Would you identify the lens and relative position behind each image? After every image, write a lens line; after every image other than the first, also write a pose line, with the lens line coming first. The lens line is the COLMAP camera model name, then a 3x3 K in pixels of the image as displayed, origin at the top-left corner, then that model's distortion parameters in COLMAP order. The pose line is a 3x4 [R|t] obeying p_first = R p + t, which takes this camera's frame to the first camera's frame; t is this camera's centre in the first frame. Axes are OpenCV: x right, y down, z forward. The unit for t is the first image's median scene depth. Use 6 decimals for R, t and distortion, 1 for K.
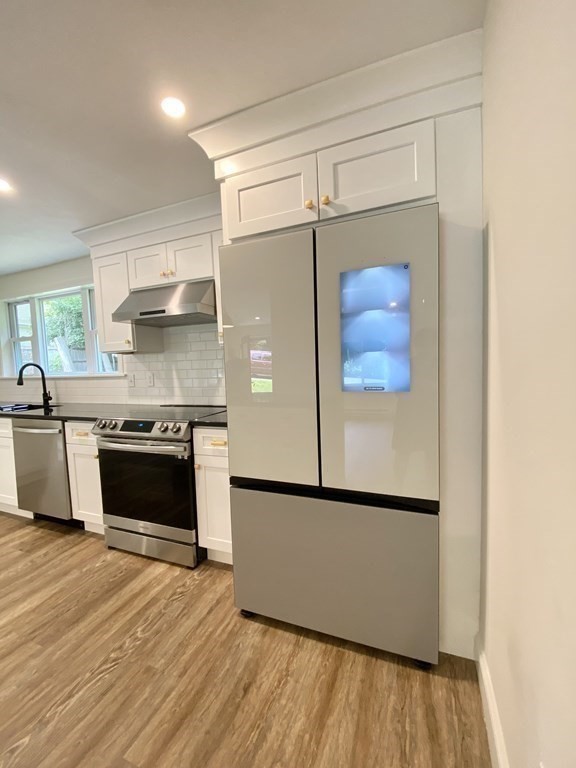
lens RADIAL K [[314.0, 0, 287.8], [0, 314.0, 385.7], [0, 0, 1]] dist [0.023806, -0.021373]
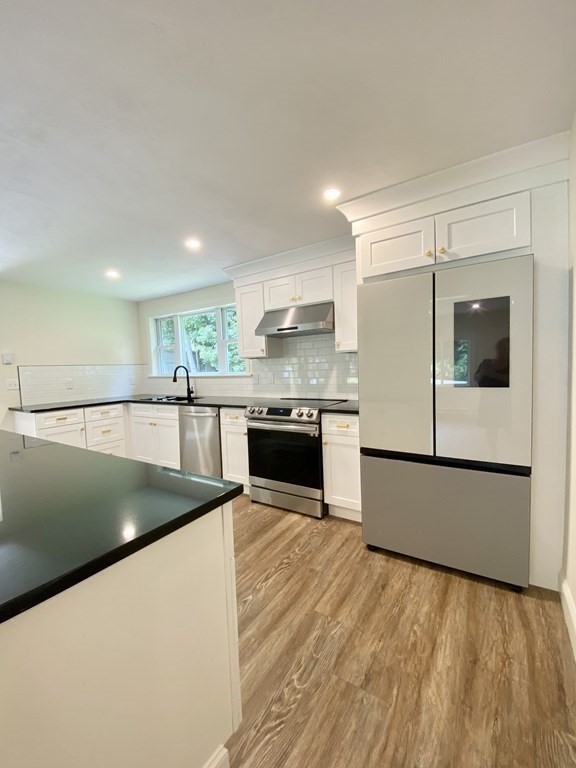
lens RADIAL K [[314.0, 0, 287.8], [0, 314.0, 385.7], [0, 0, 1]] dist [0.023806, -0.021373]
pose [[0.982019, 0.010185, -0.188508, -0.188484], [-0.009989, 0.999948, 0.001991, 0.011304], [0.188518, -0.000072, 0.982070, -0.339355]]
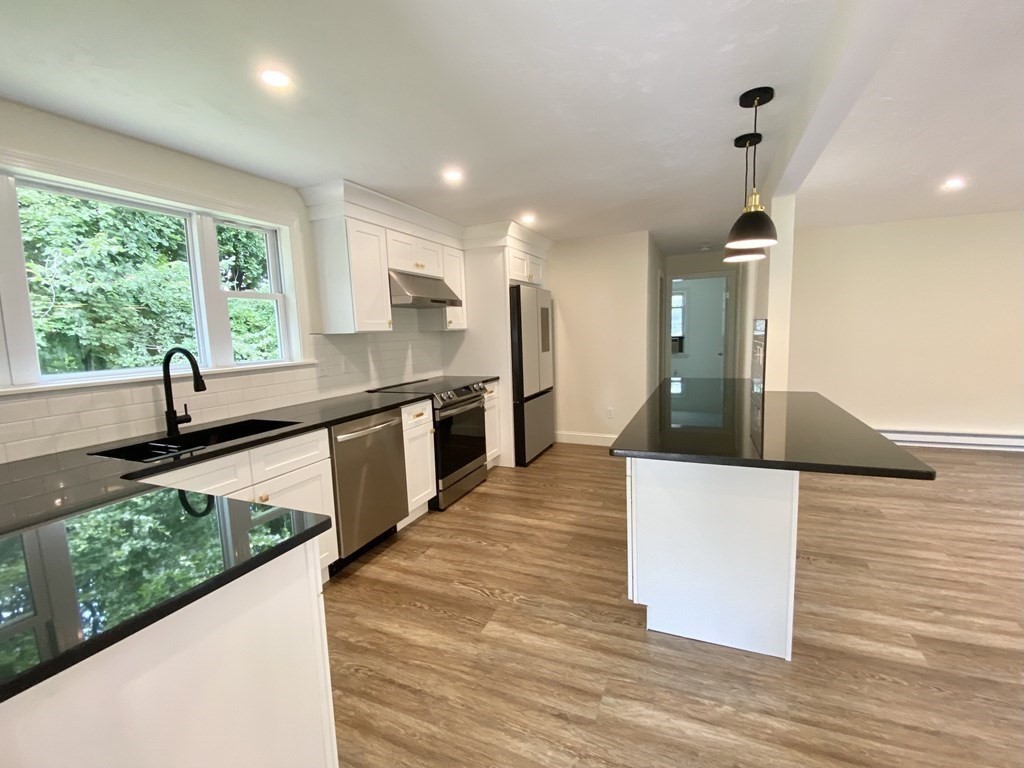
lens RADIAL K [[456.6, 0, 525.0], [0, 456.6, 383.4], [0, 0, 1]] dist [0.025769, -0.025385]
pose [[-0.005724, -0.084968, 0.996367, -2.387934], [0.096962, 0.991641, 0.085122, -0.039252], [-0.995272, 0.097097, 0.002562, 0.756656]]
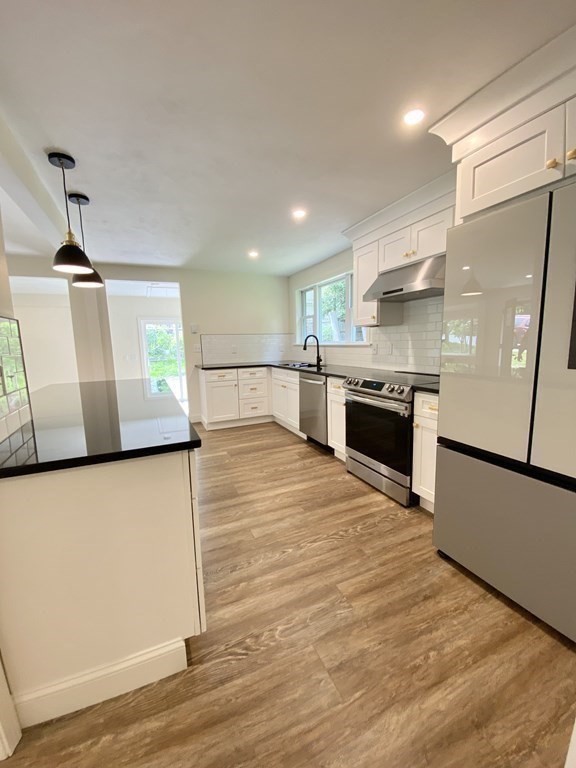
lens RADIAL K [[311.3, 0, 285.7], [0, 311.3, 386.9], [0, 0, 1]] dist [0.024577, -0.023070]
pose [[0.718622, 0.116089, -0.685642, 0.141255], [-0.044232, 0.991601, 0.121533, -0.002993], [0.693993, -0.057009, 0.717722, -0.153309]]
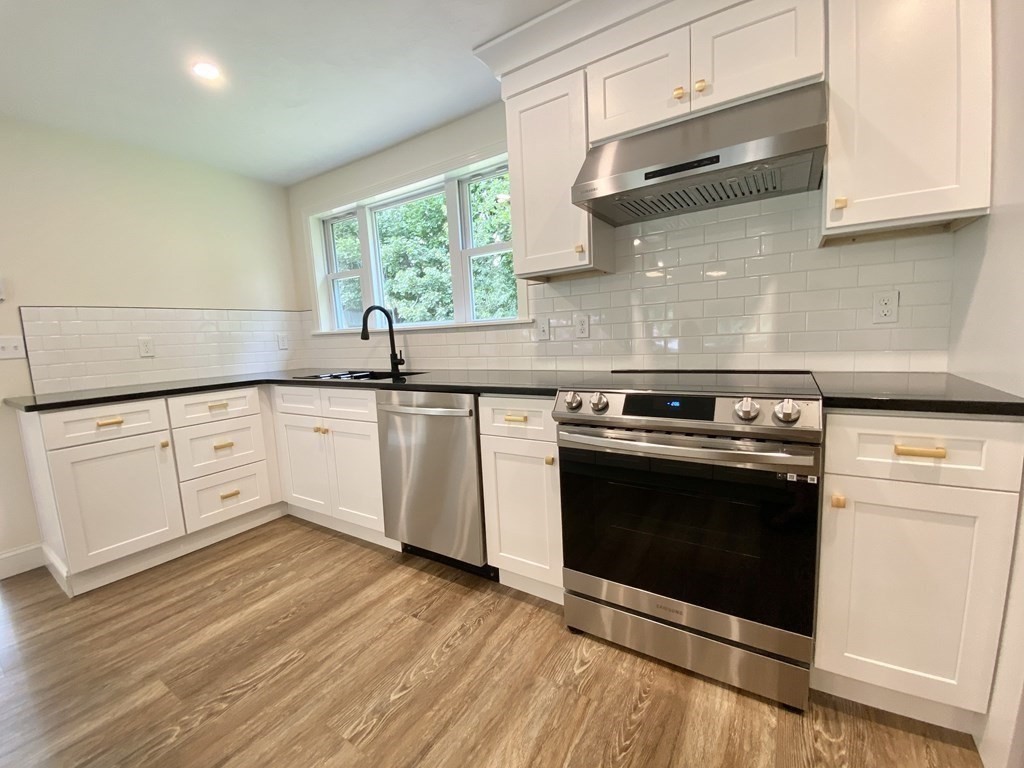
lens RADIAL K [[418.6, 0, 512.0], [0, 418.6, 384.0], [0, 0, 1]] dist [0.023806, -0.021373]
pose [[0.981662, 0.008566, -0.190436, -0.603213], [0.002838, 0.998222, 0.059532, 0.058215], [0.190607, -0.058981, 0.979893, 0.342807]]
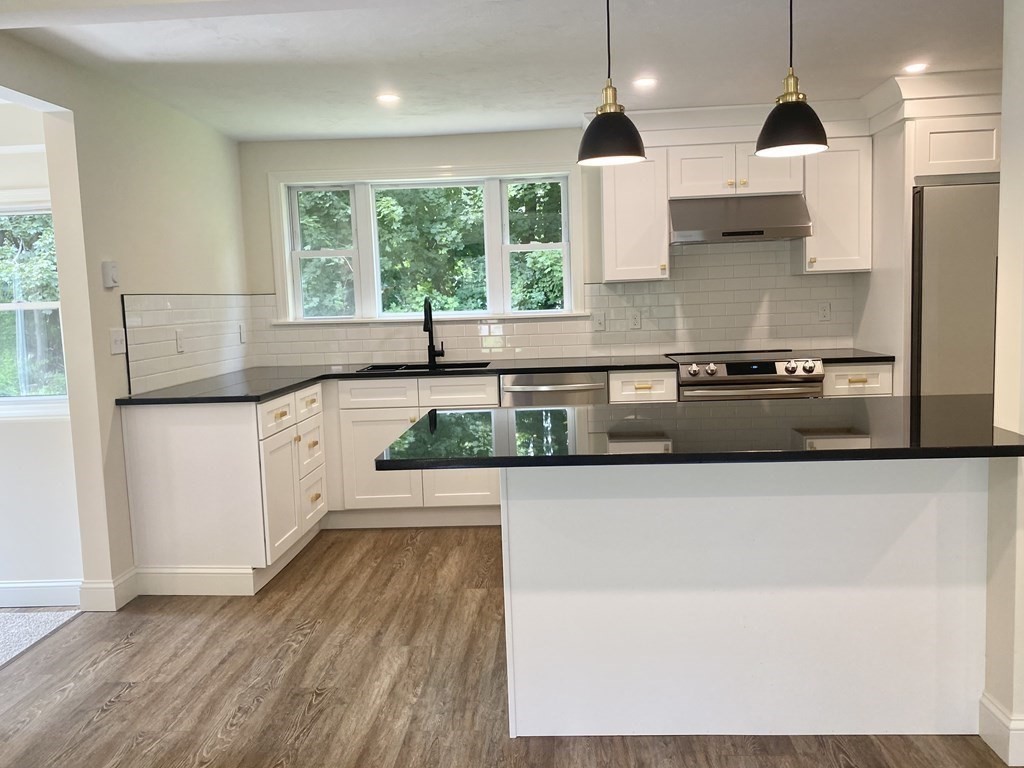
lens RADIAL K [[847.4, 0, 512.0], [0, 847.4, 384.0], [0, 0, 1]] dist [0.067305, -0.095306]
pose [[0.946031, -0.034988, 0.322181, -1.885915], [0.025199, 0.999087, 0.034503, 0.076059], [-0.323094, -0.024522, 0.946049, -1.002255]]
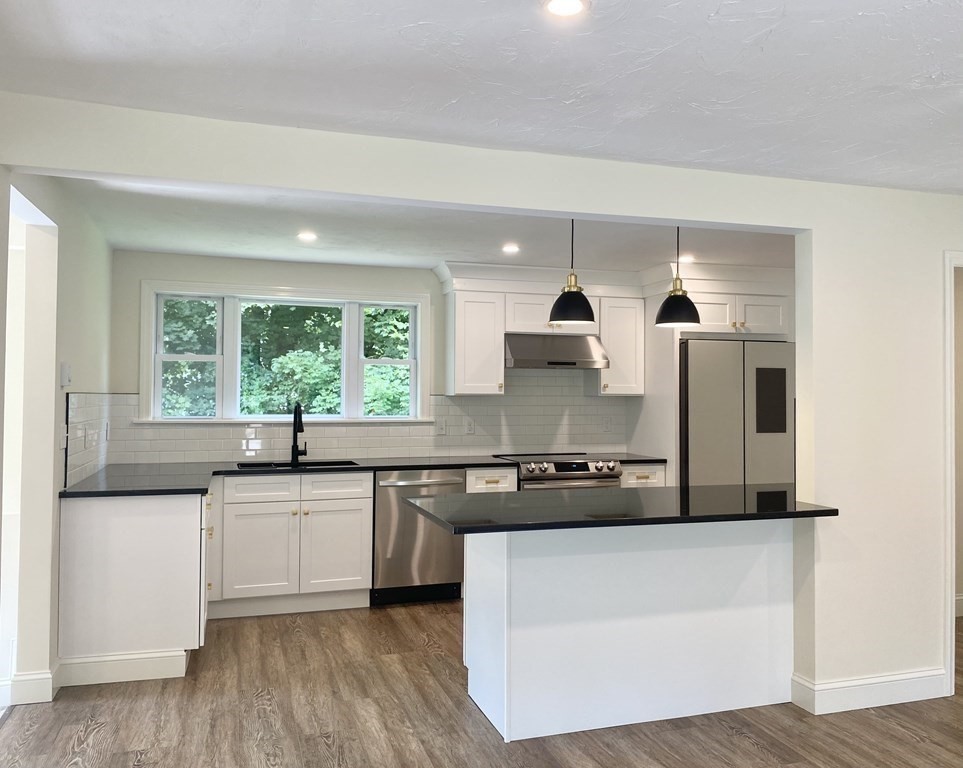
lens RADIAL K [[862.3, 0, 521.4], [0, 862.3, 358.9], [0, 0, 1]] dist [0.014678, -0.006380]
pose [[0.745139, 0.061732, 0.664046, -2.700128], [0.013869, 0.994057, -0.107974, 0.077230], [-0.666765, 0.089665, 0.739854, -1.173157]]
